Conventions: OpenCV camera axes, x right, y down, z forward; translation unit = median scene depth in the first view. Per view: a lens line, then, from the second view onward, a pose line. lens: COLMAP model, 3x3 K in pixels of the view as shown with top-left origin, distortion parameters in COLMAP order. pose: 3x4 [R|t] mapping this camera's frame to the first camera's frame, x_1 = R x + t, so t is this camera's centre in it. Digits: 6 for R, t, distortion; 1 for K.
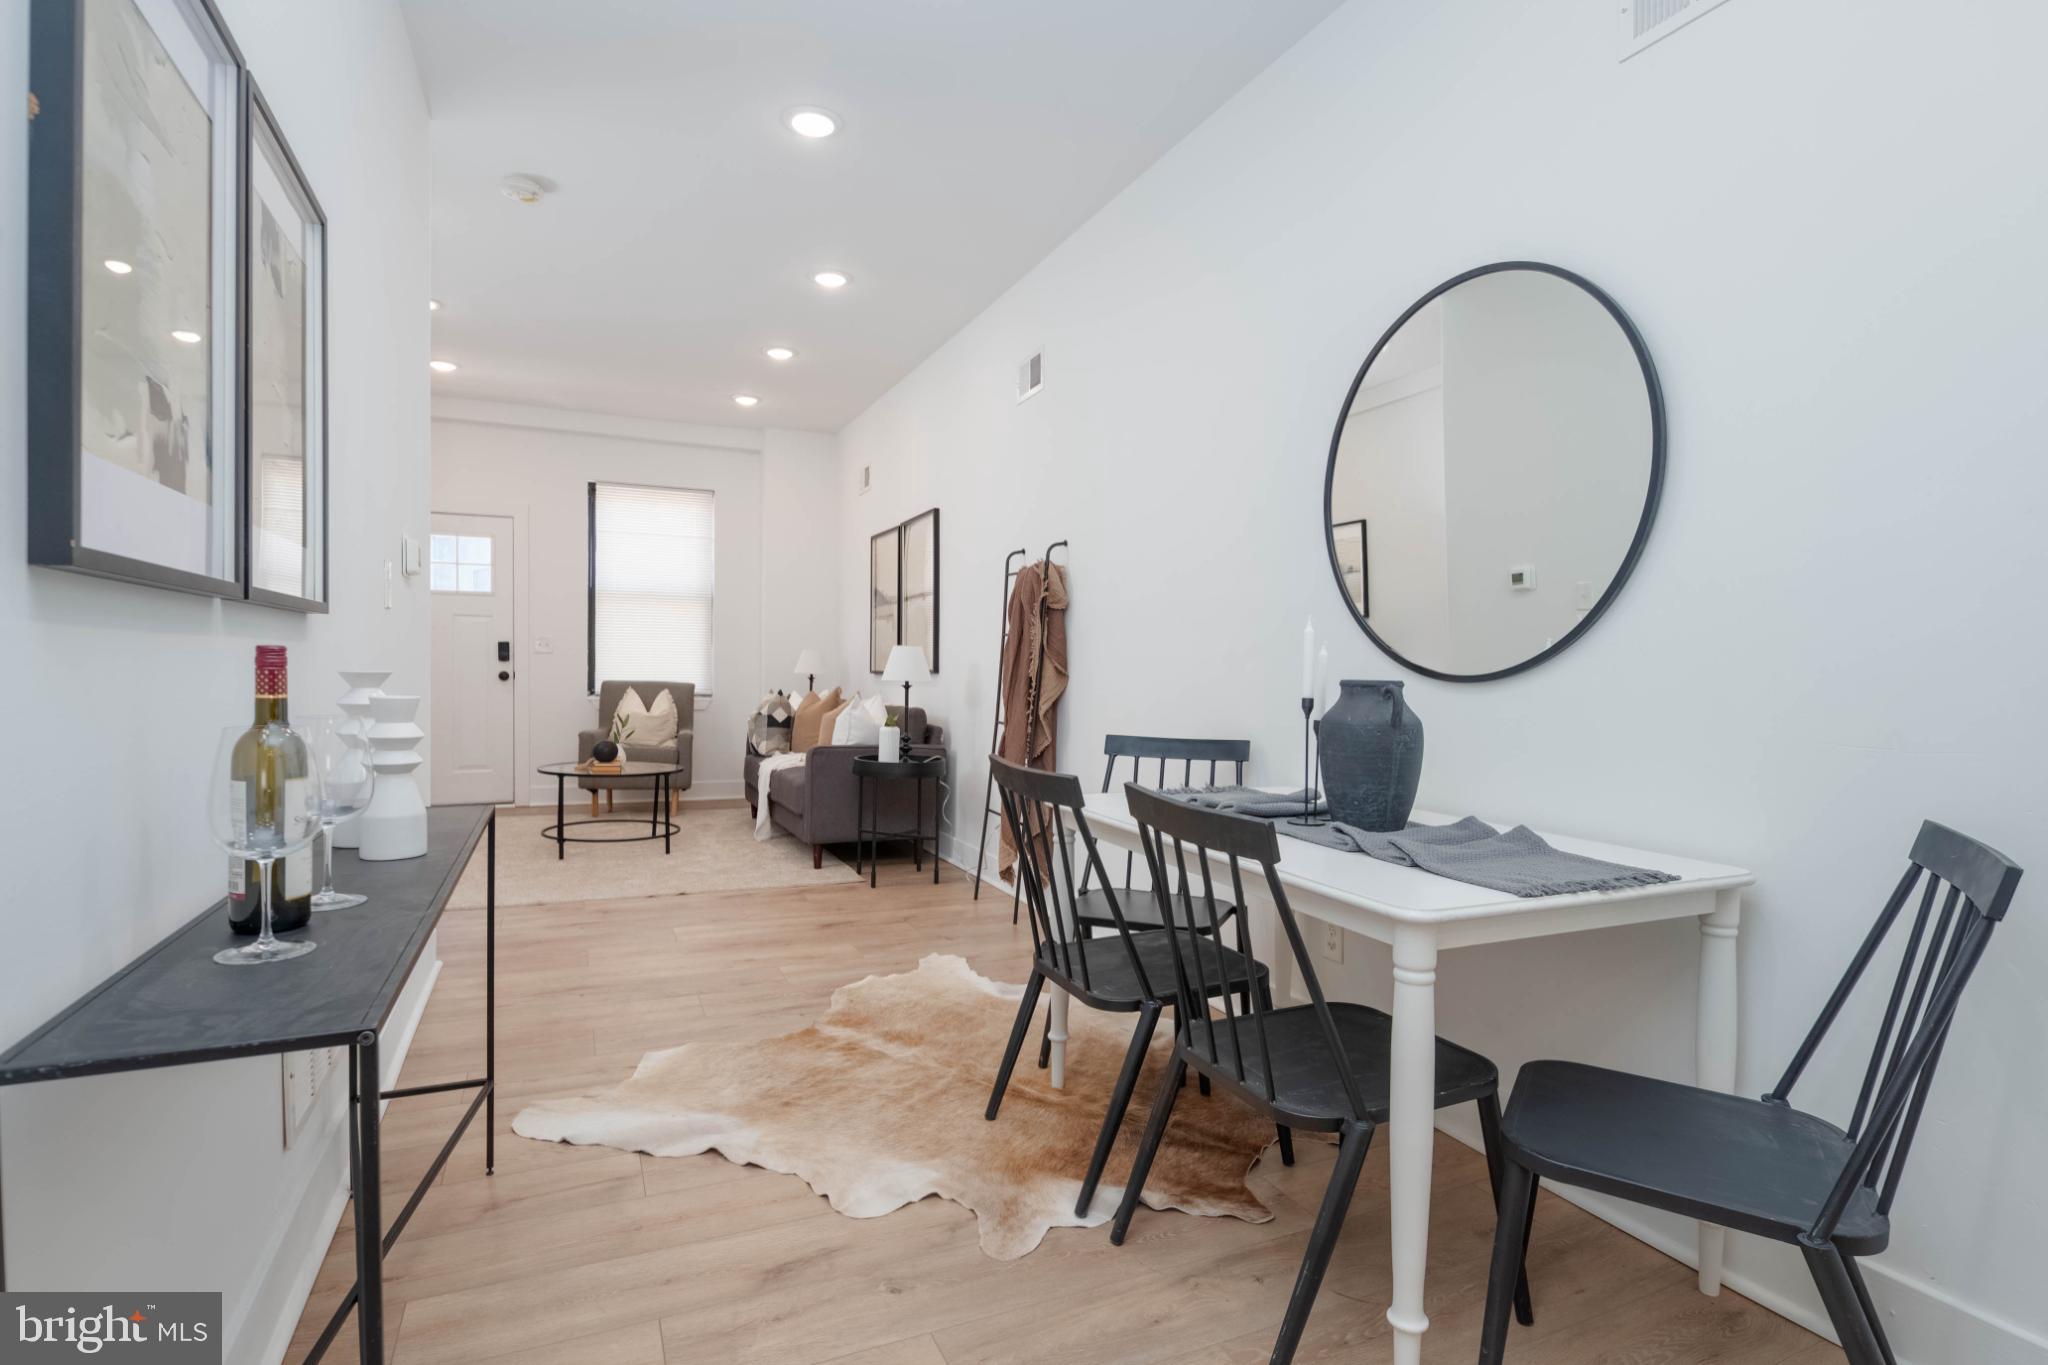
lens RADIAL K [[1116.1, 0, 1024.0], [0, 1116.1, 682.5], [0, 0, 1]] dist [-0.001635, -0.000143]
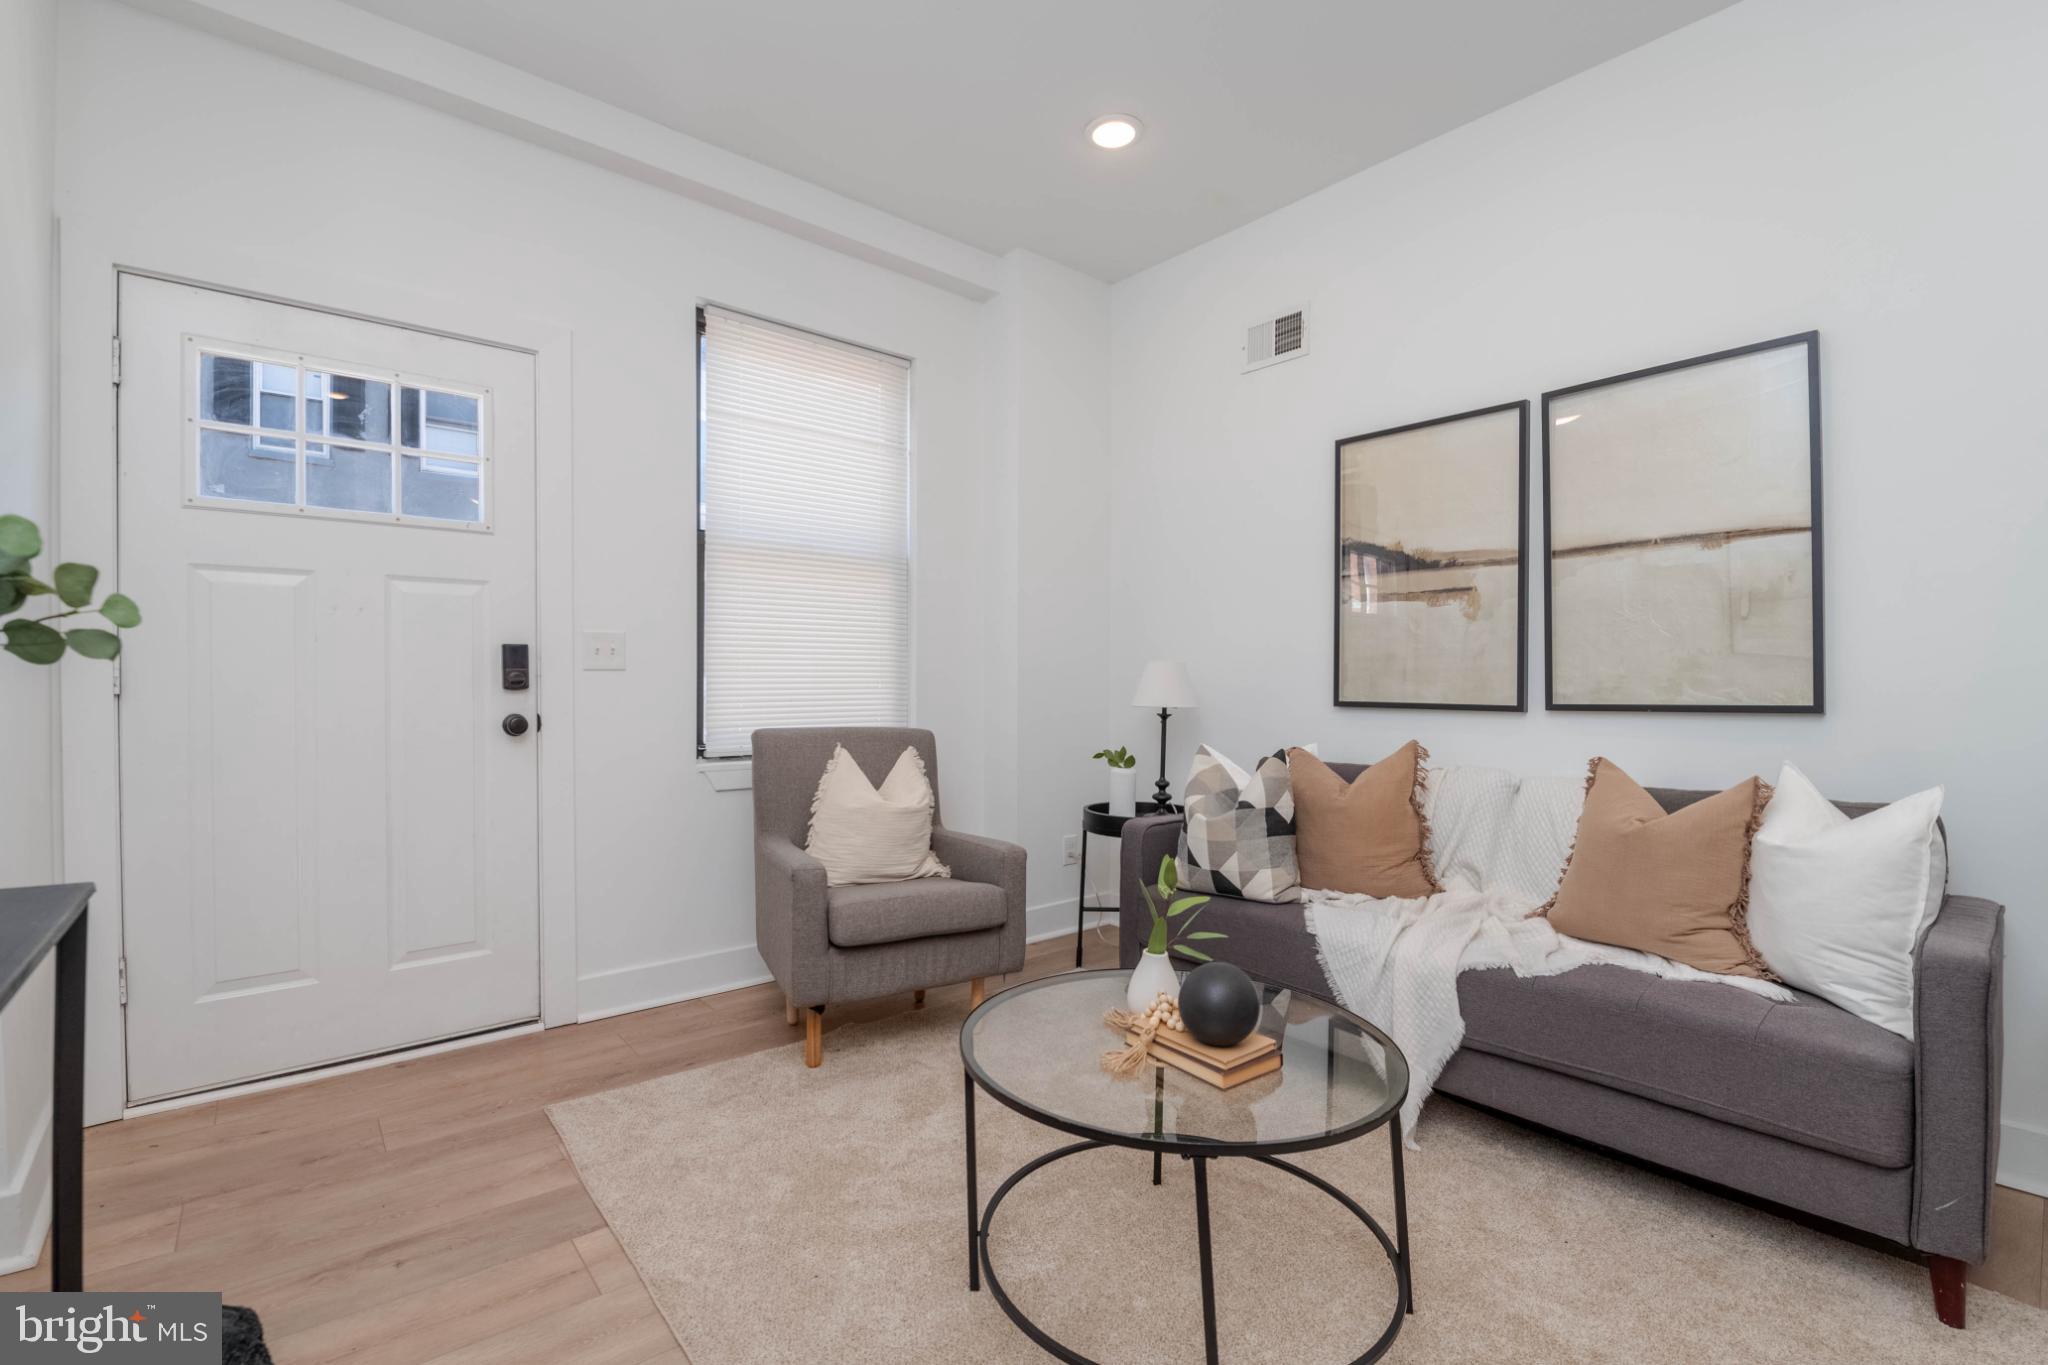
lens RADIAL K [[907.0, 0, 1024.0], [0, 907.0, 682.5], [0, 0, 1]] dist [0.002825, -0.000012]
pose [[0.955845, -0.011311, 0.293654, -0.383375], [0.012126, 0.999926, -0.000955, -0.019385], [-0.293621, 0.004473, 0.955911, 0.616092]]
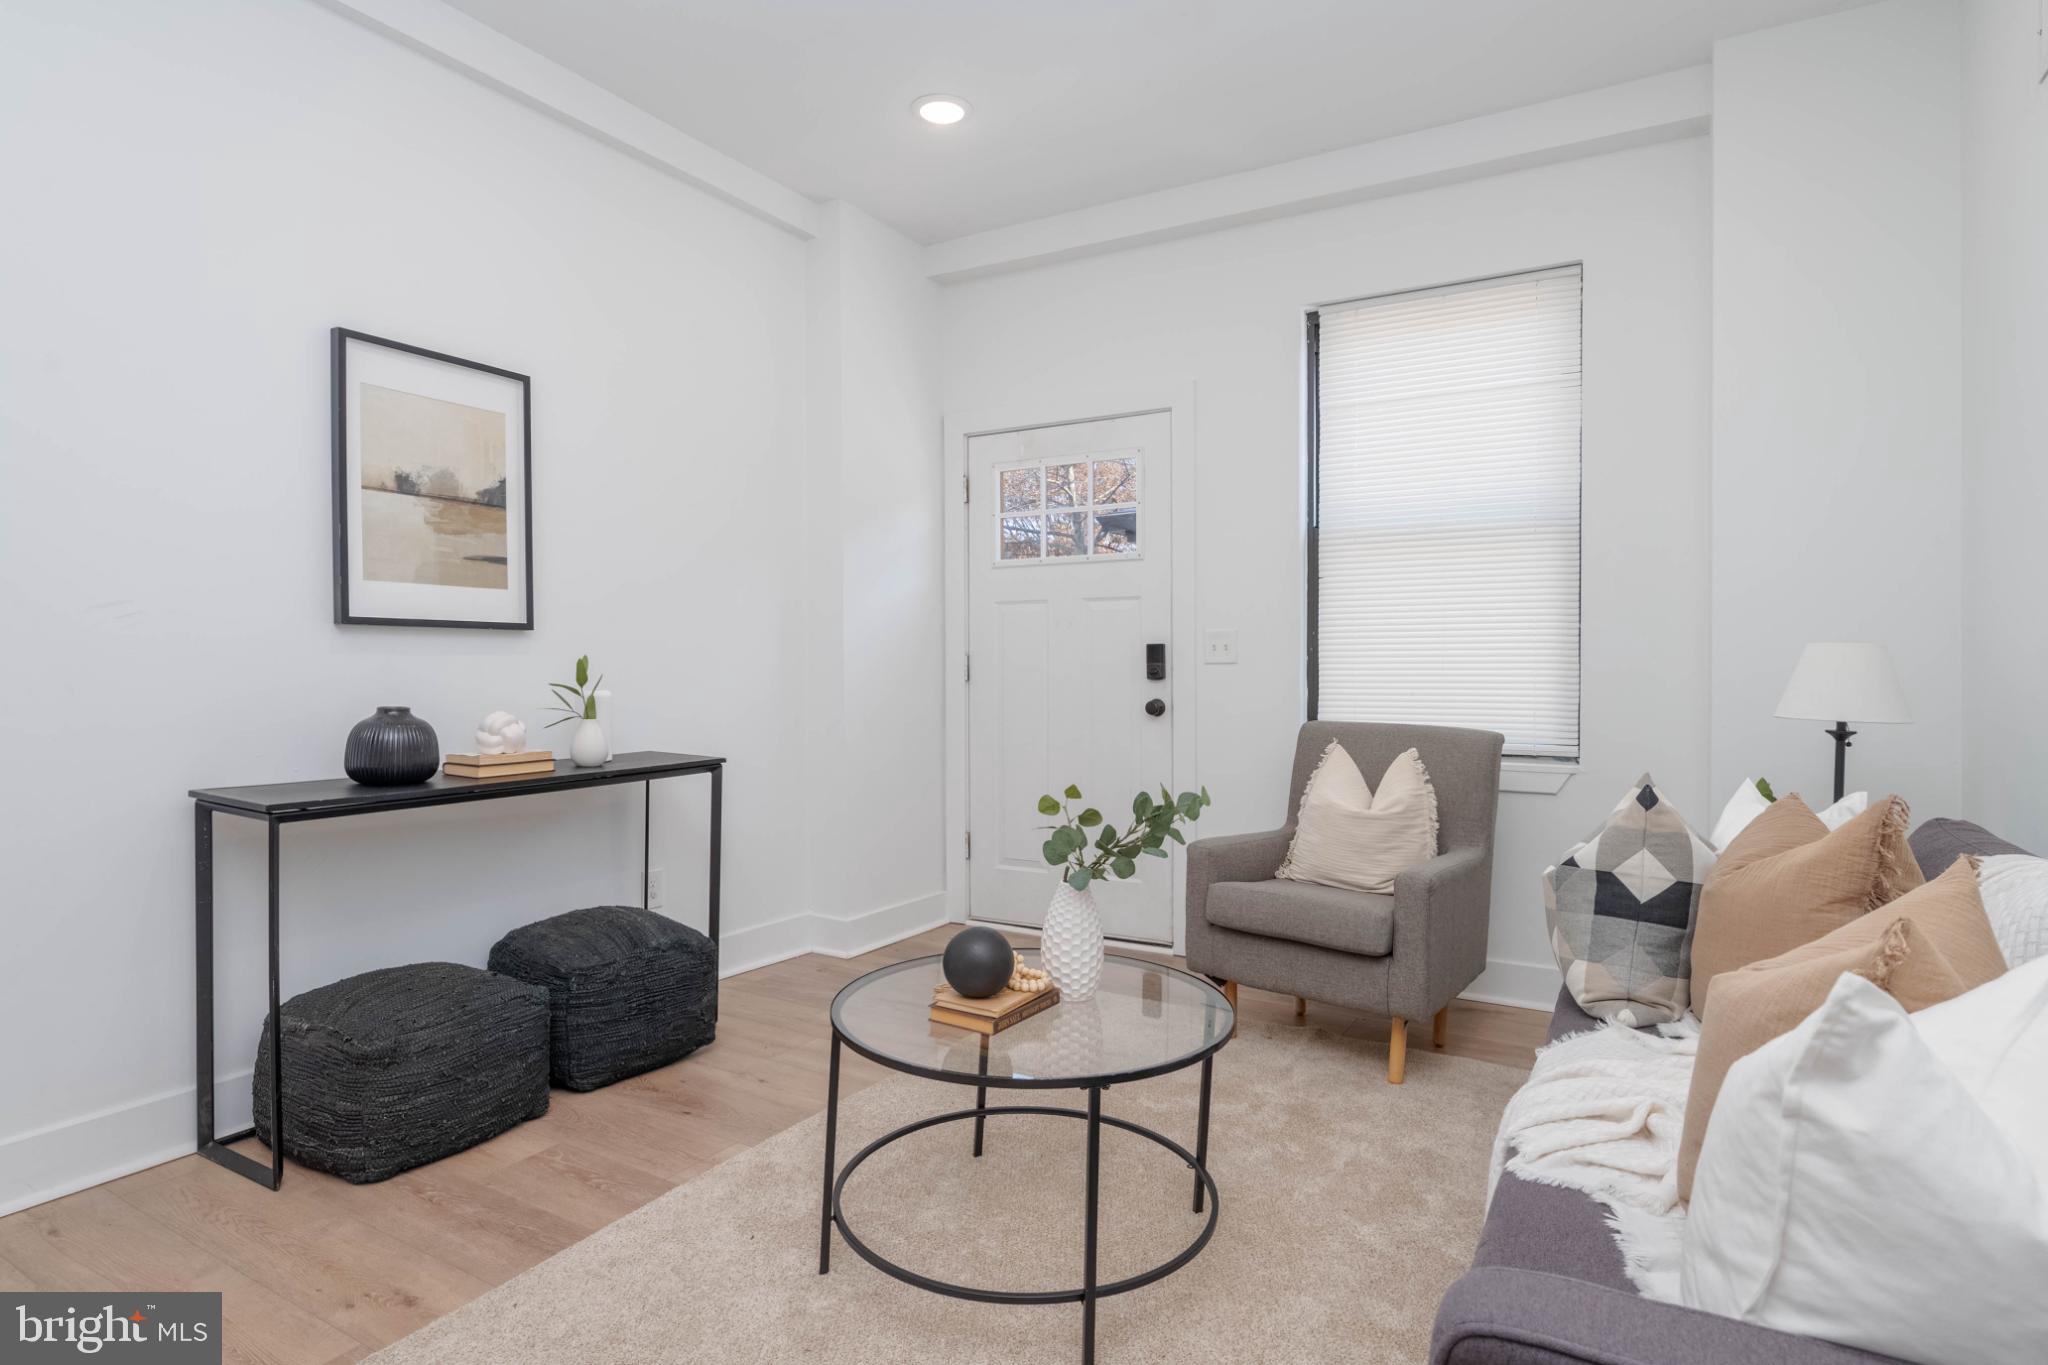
lens RADIAL K [[1089.5, 0, 1024.0], [0, 1089.5, 682.5], [0, 0, 1]] dist [0.000334, 0.000067]
pose [[0.585213, -0.000650, -0.810880, -0.078811], [-0.000284, 0.999999, -0.001006, -0.017422], [0.810880, 0.000819, 0.585212, 0.642441]]
